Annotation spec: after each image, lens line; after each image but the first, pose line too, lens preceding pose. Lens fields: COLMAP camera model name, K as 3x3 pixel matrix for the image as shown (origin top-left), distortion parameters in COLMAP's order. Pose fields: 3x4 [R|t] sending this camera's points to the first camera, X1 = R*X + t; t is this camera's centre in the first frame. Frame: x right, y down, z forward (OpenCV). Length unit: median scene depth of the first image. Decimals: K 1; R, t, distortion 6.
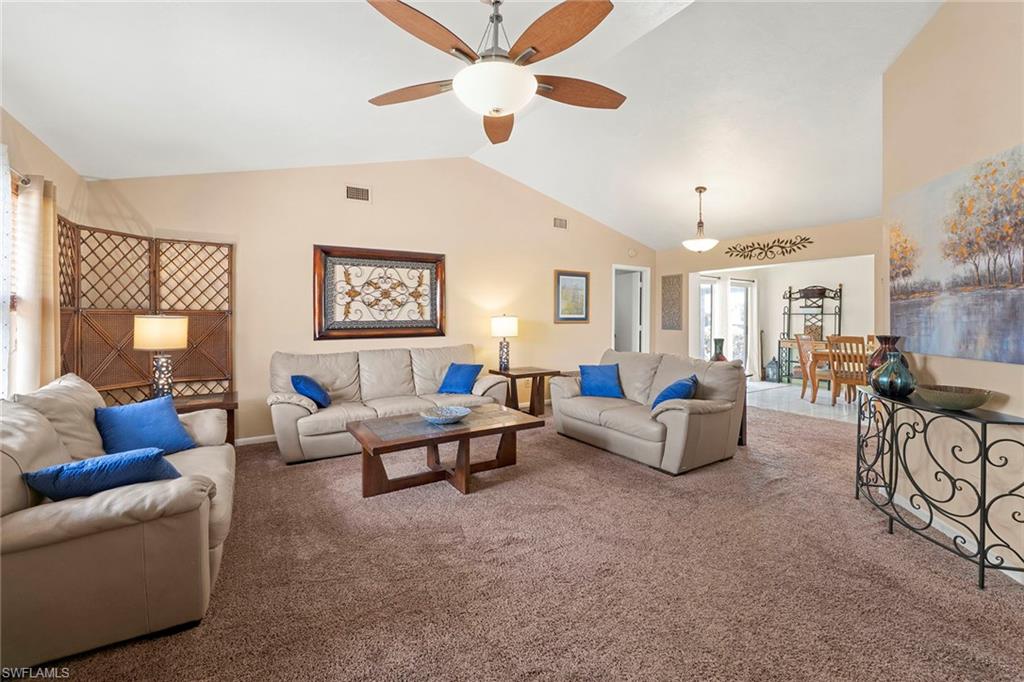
lens RADIAL K [[429.4, 0, 513.0], [0, 429.4, 319.1], [0, 0, 1]] dist [-0.006476, -0.000208]
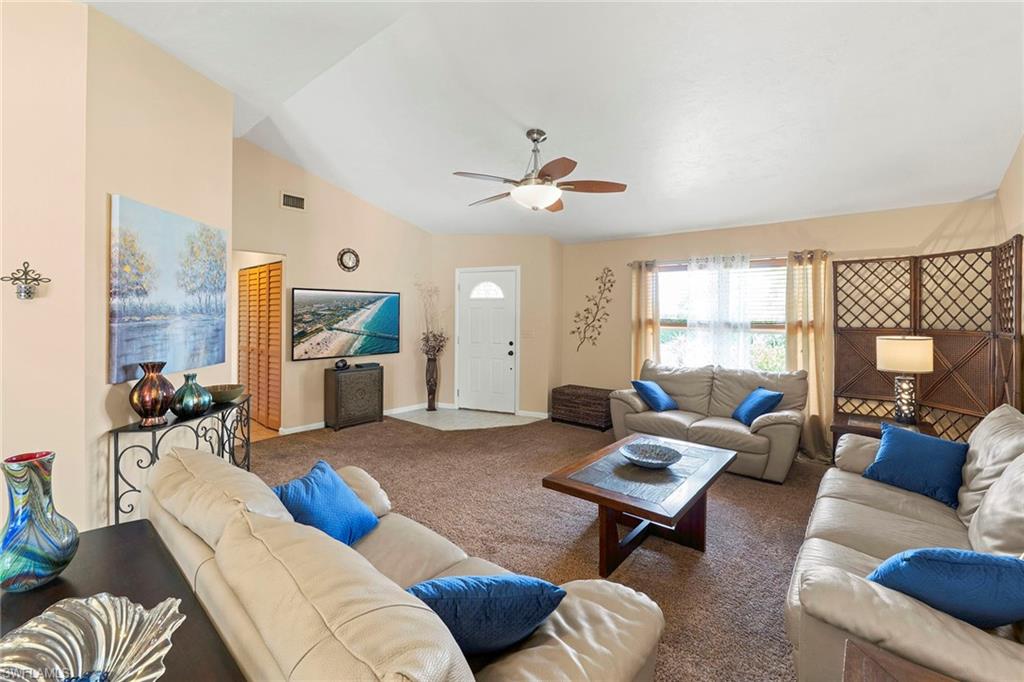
lens RADIAL K [[427.3, 0, 512.4], [0, 427.3, 324.4], [0, 0, 1]] dist [-0.011117, -0.000084]
pose [[-0.954277, -0.000844, -0.298924, 0.287997], [-0.009434, 0.999583, 0.027294, -0.047641], [0.298776, 0.028866, -0.953887, 1.389943]]
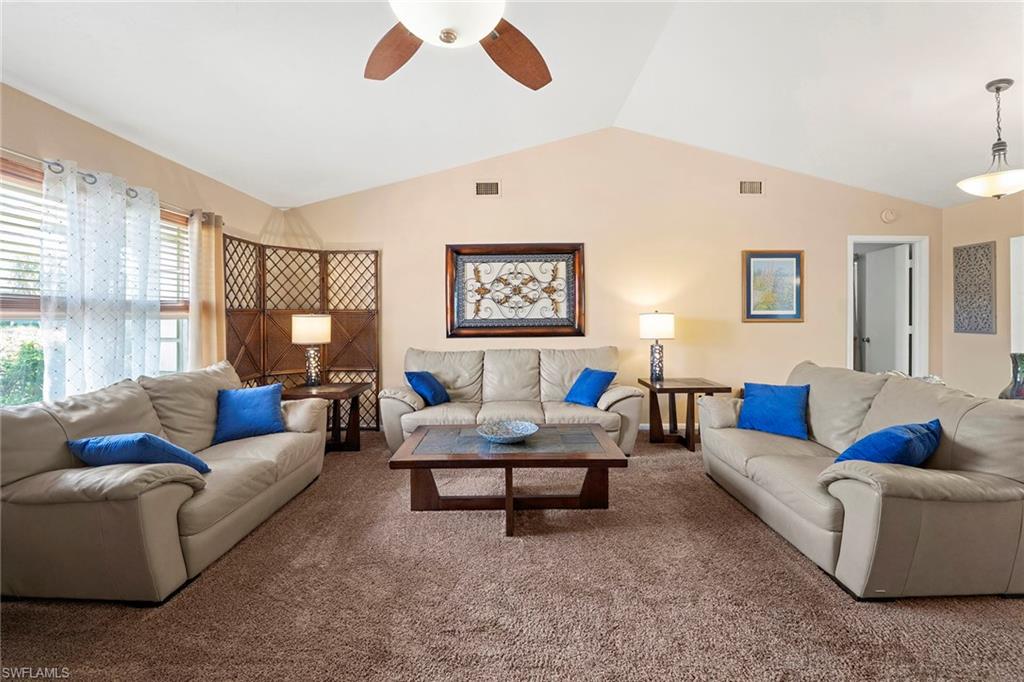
lens RADIAL K [[427.0, 0, 513.9], [0, 427.0, 314.6], [0, 0, 1]] dist [-0.013892, 0.000428]
pose [[0.843591, -0.004303, -0.536968, 0.246143], [0.002611, 0.999989, -0.003912, -0.002099], [0.536979, 0.001898, 0.843593, 0.250348]]
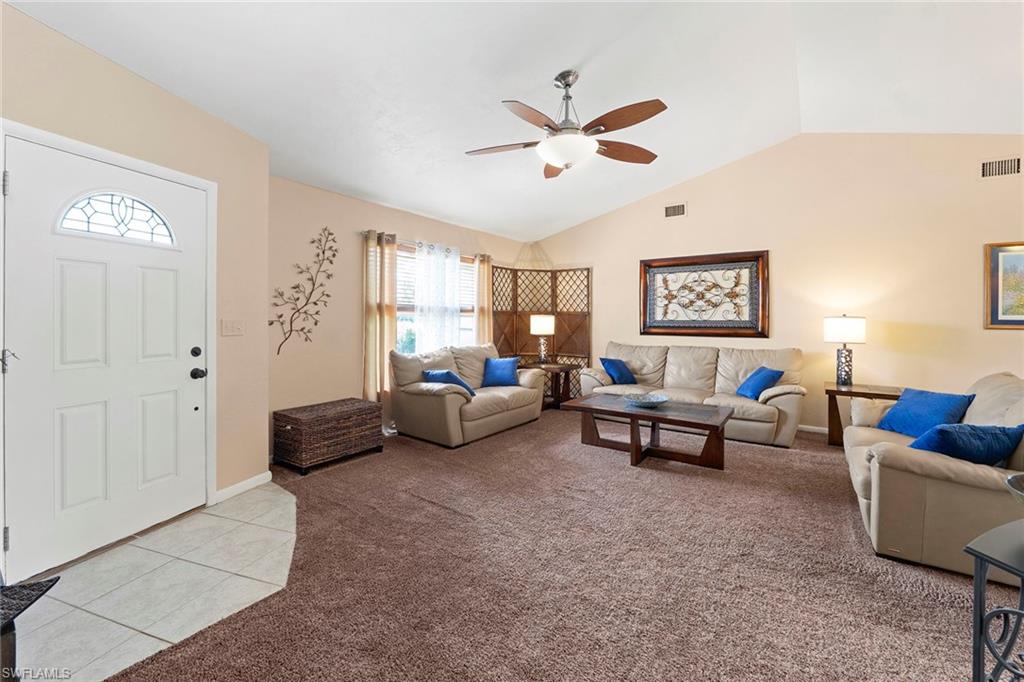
lens RADIAL K [[429.4, 0, 513.0], [0, 429.4, 319.1], [0, 0, 1]] dist [-0.006476, -0.000208]
pose [[0.378821, 0.008952, -0.925427, 0.646459], [-0.010485, 0.999931, 0.005381, -0.000576], [0.925411, 0.007665, 0.378888, 0.180586]]
